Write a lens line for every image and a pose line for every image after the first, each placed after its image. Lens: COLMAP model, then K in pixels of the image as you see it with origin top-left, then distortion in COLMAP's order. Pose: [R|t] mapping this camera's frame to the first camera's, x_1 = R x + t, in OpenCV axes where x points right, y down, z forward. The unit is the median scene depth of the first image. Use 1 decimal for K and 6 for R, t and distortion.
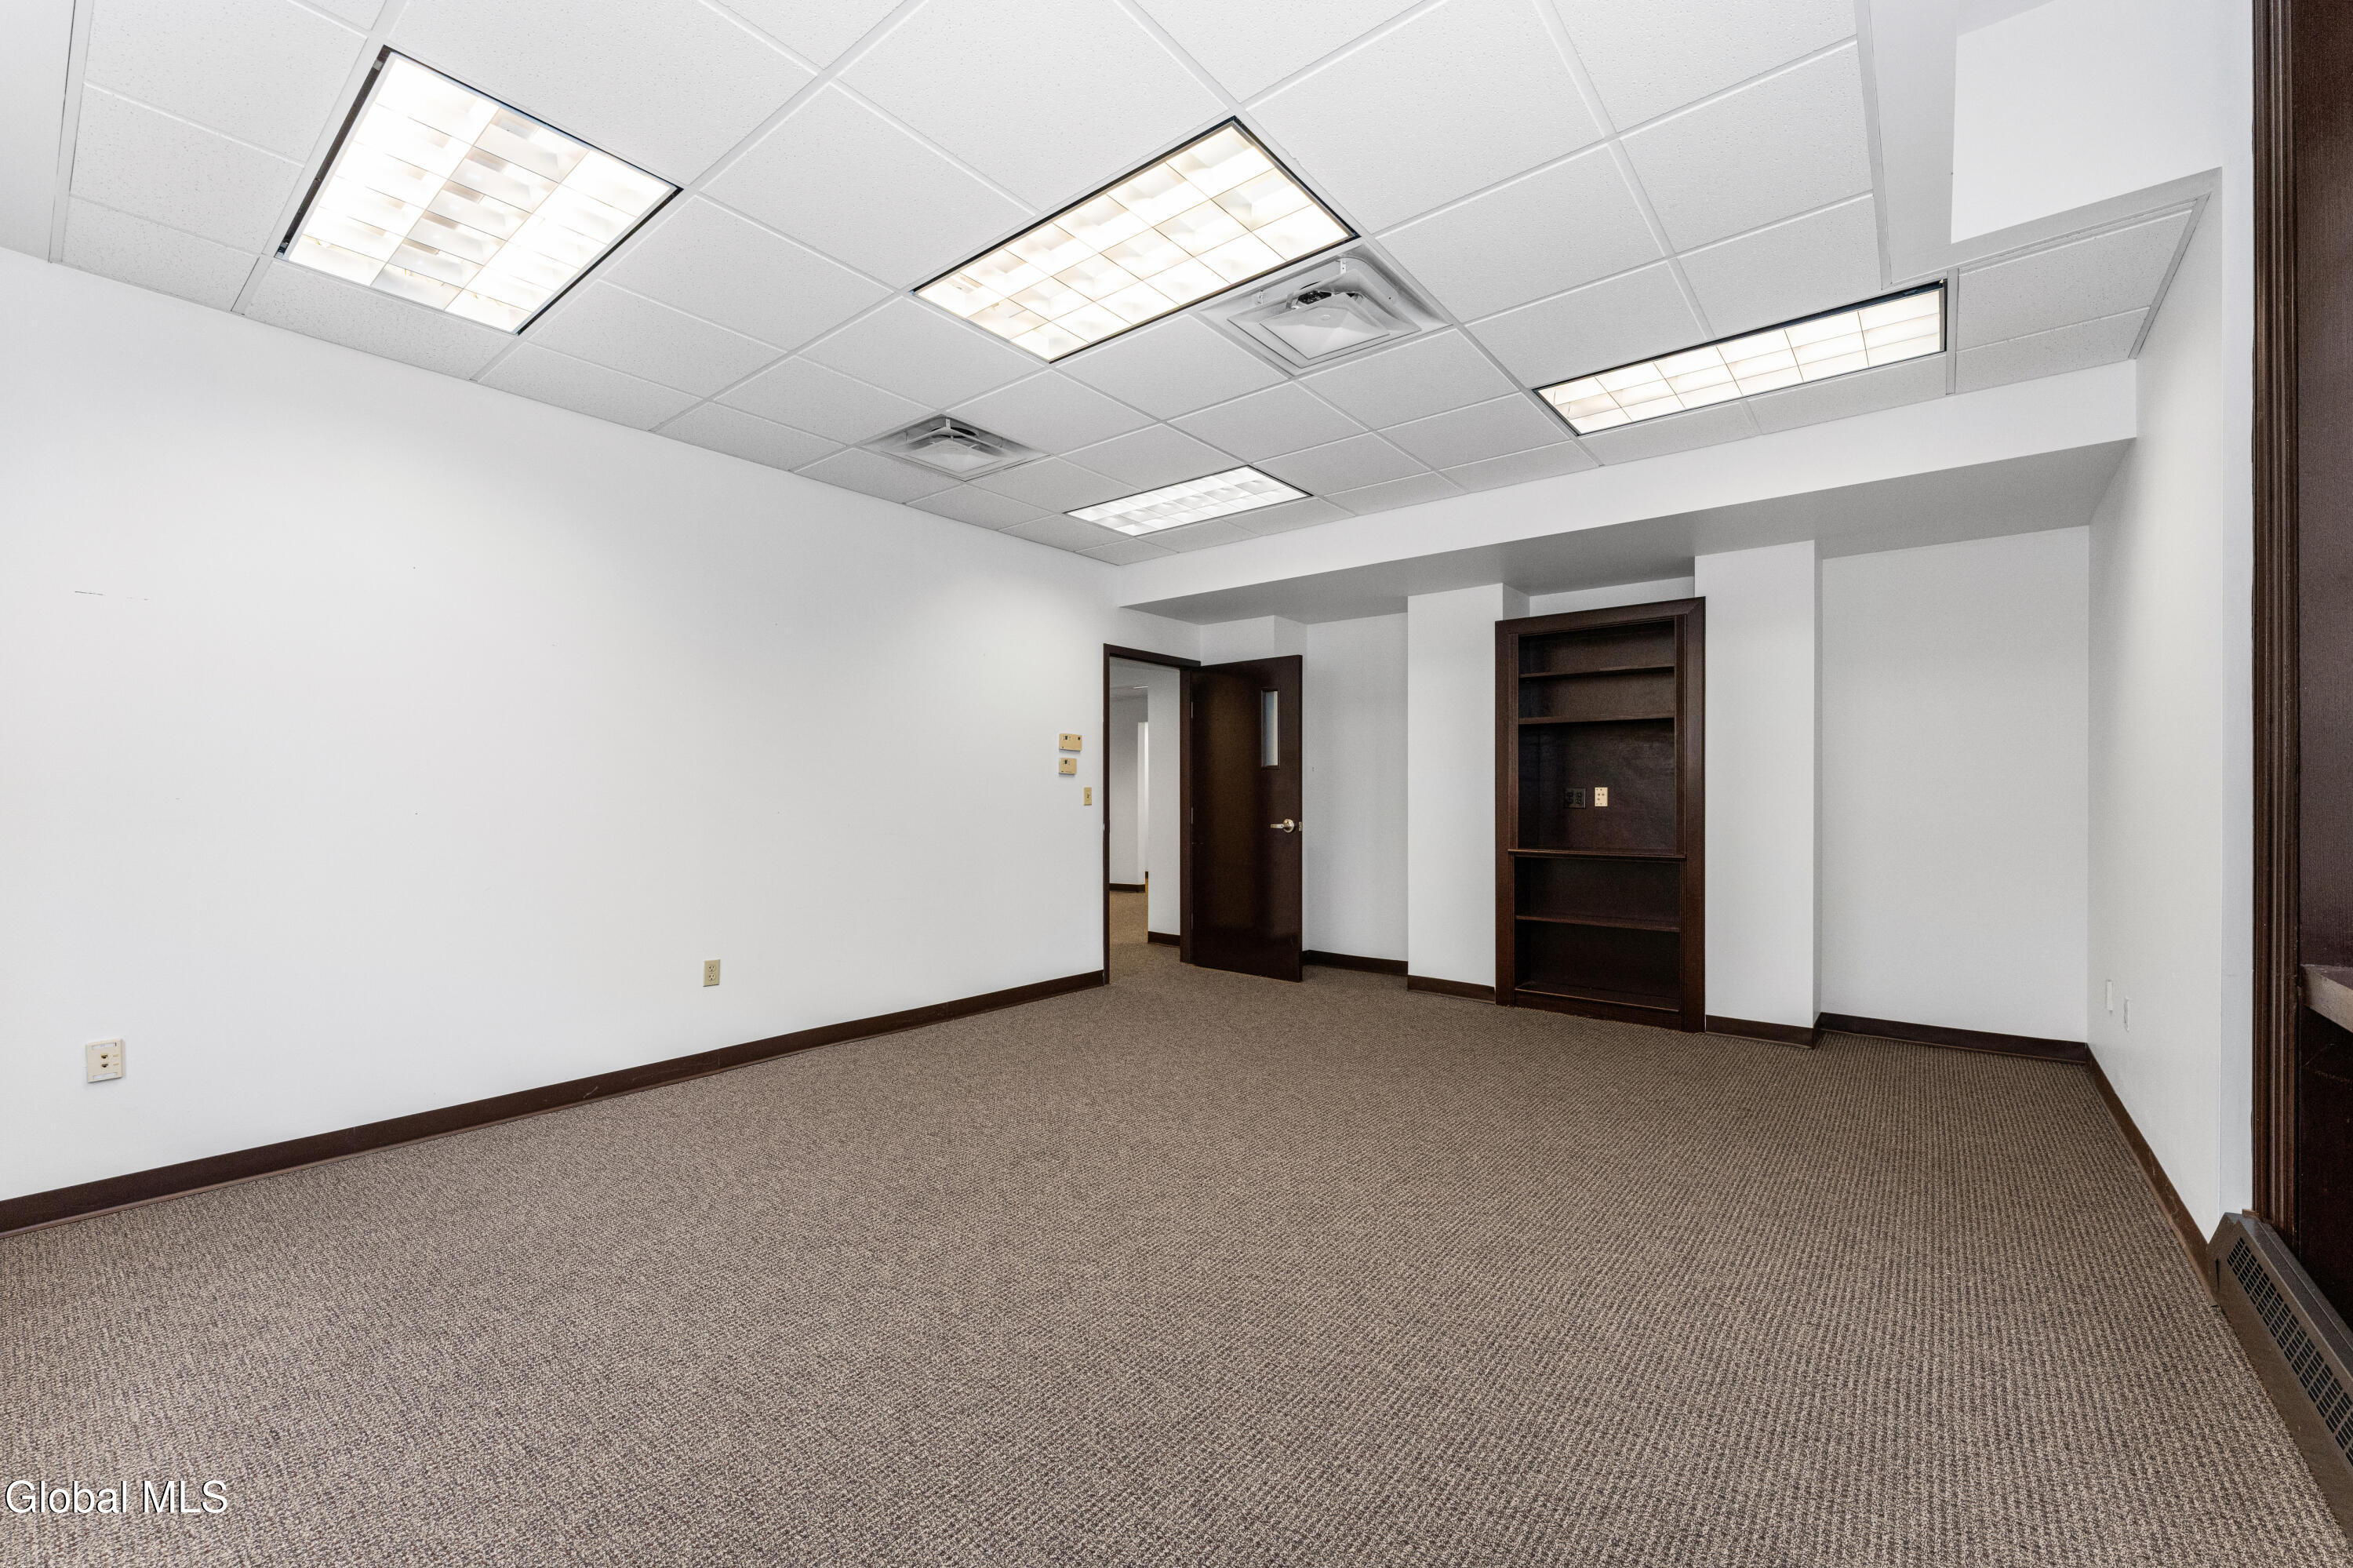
lens RADIAL K [[955.2, 0, 1183.3], [0, 955.2, 786.6], [0, 0, 1]] dist [0.014342, -0.000778]
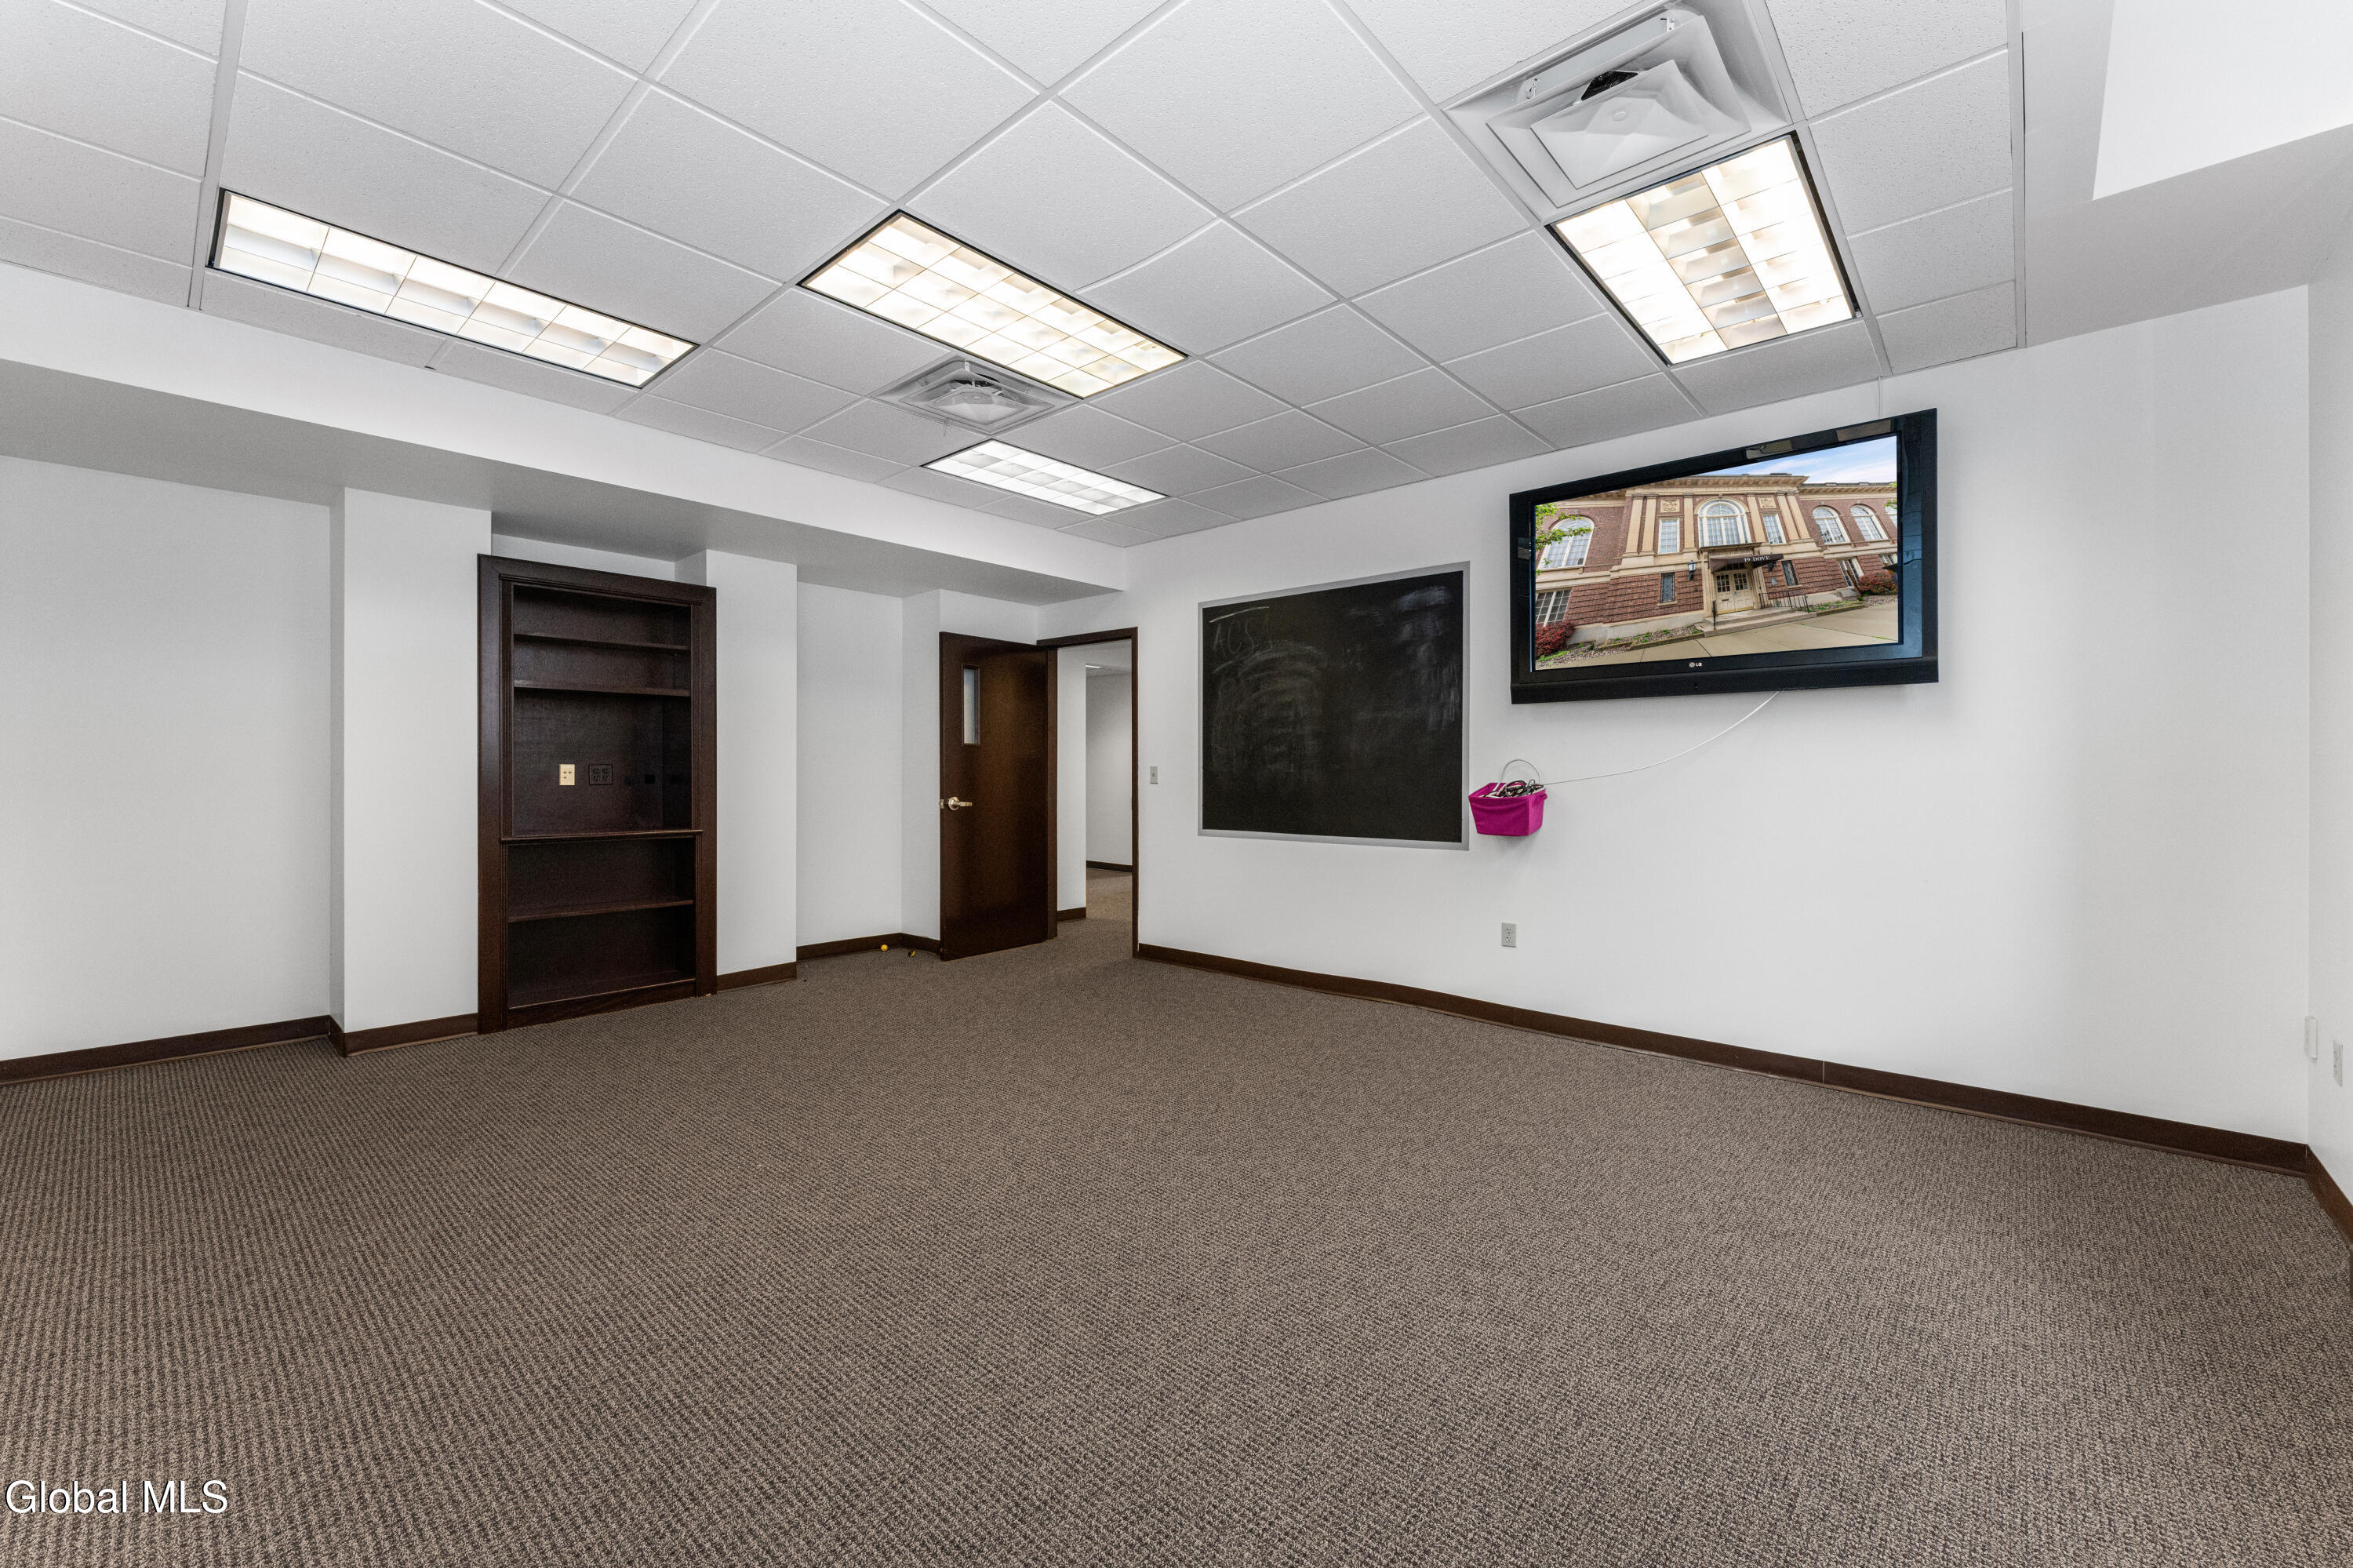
lens RADIAL K [[955.2, 0, 1195.6], [0, 955.2, 775.8], [0, 0, 1]] dist [0.014342, -0.000778]
pose [[0.040301, -0.005506, 0.999172, -0.507866], [-0.005036, 0.999971, 0.005713, 0.003747], [-0.999175, -0.005262, 0.040272, 0.410652]]
